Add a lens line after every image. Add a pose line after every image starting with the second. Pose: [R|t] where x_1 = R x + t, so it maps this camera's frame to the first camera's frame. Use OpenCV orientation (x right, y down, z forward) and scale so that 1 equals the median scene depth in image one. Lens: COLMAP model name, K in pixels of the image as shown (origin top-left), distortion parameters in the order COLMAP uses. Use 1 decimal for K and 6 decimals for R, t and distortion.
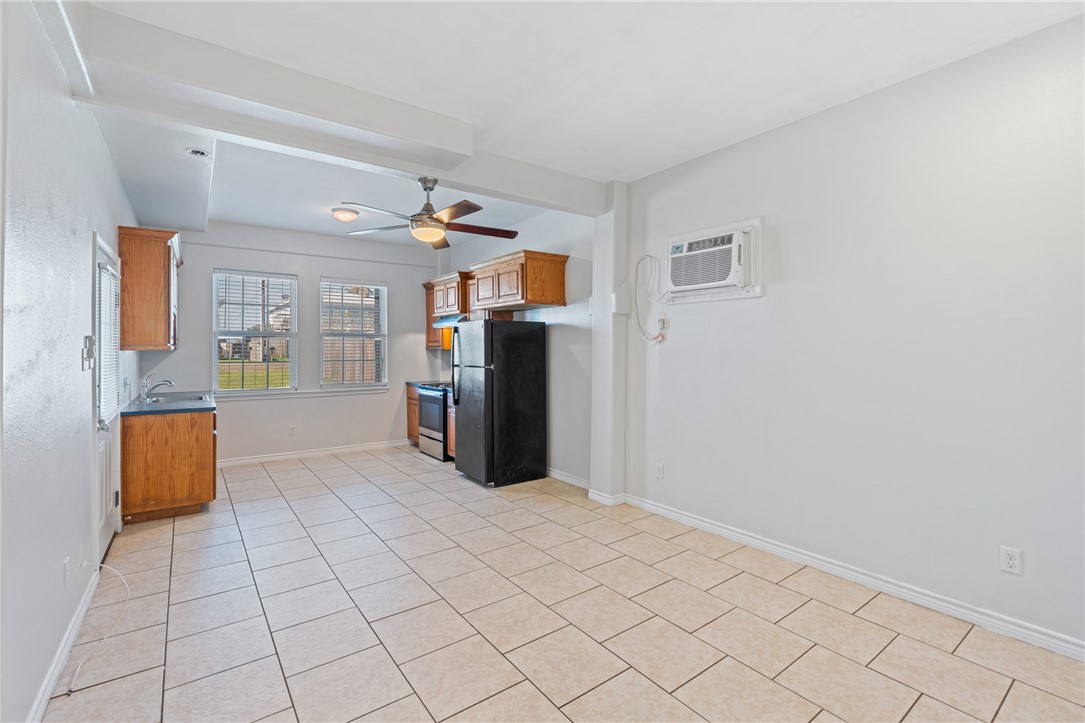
lens RADIAL K [[505.8, 0, 540.4], [0, 505.8, 366.1], [0, 0, 1]] dist [0.020560, -0.000092]
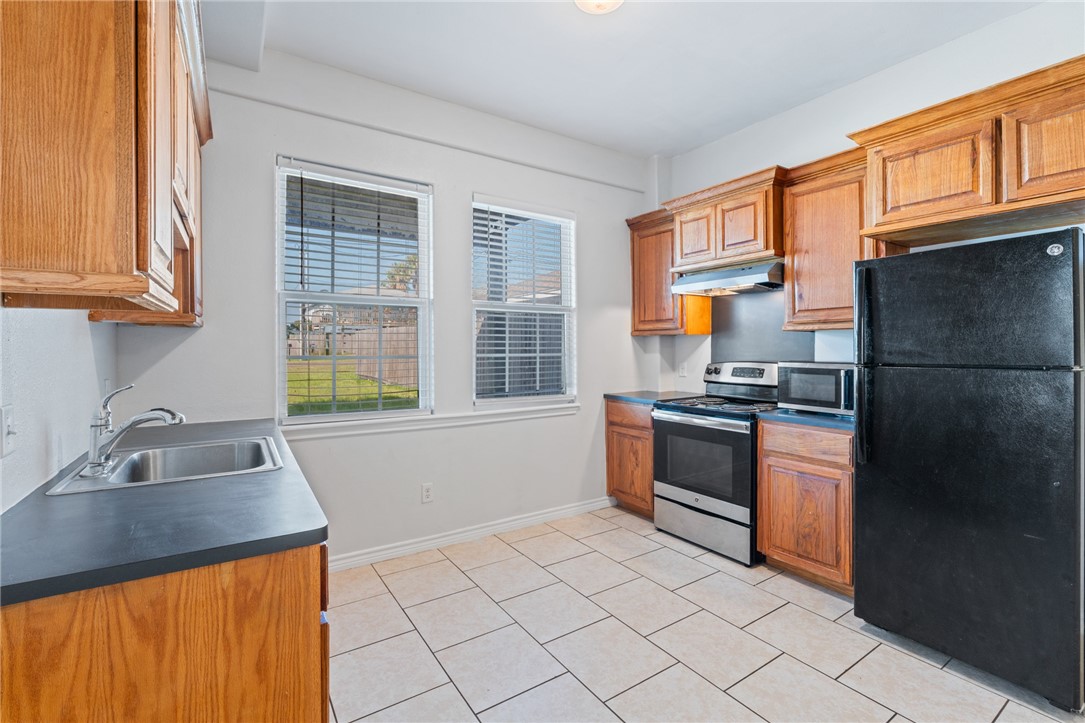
lens RADIAL K [[486.5, 0, 546.3], [0, 486.5, 350.4], [0, 0, 1]] dist [-0.001035, 0.000073]
pose [[0.999453, -0.022930, -0.023832, -0.362594], [0.022704, 0.999695, -0.009701, -0.014889], [0.024047, 0.009155, 0.999669, 0.528994]]
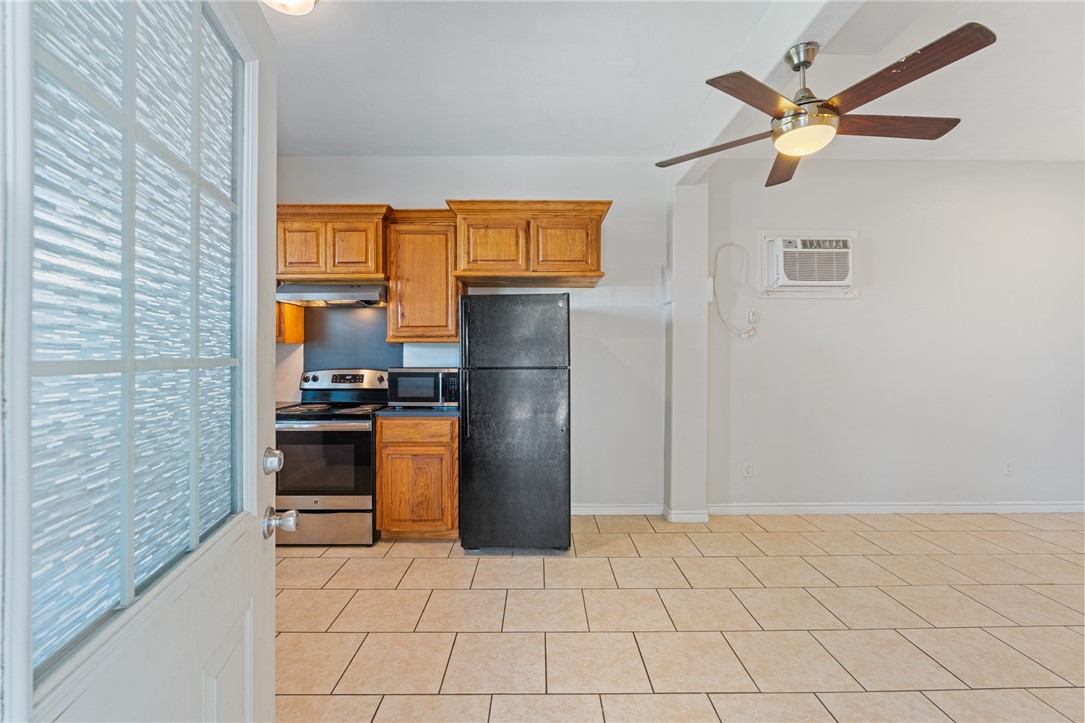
lens RADIAL K [[483.7, 0, 540.0], [0, 483.7, 359.1], [0, 0, 1]] dist [-0.002455, -0.000260]
pose [[0.572698, -0.026294, 0.819345, -0.502046], [0.023942, 0.999596, 0.015344, -0.018016], [-0.819417, 0.010829, 0.573095, 0.538537]]
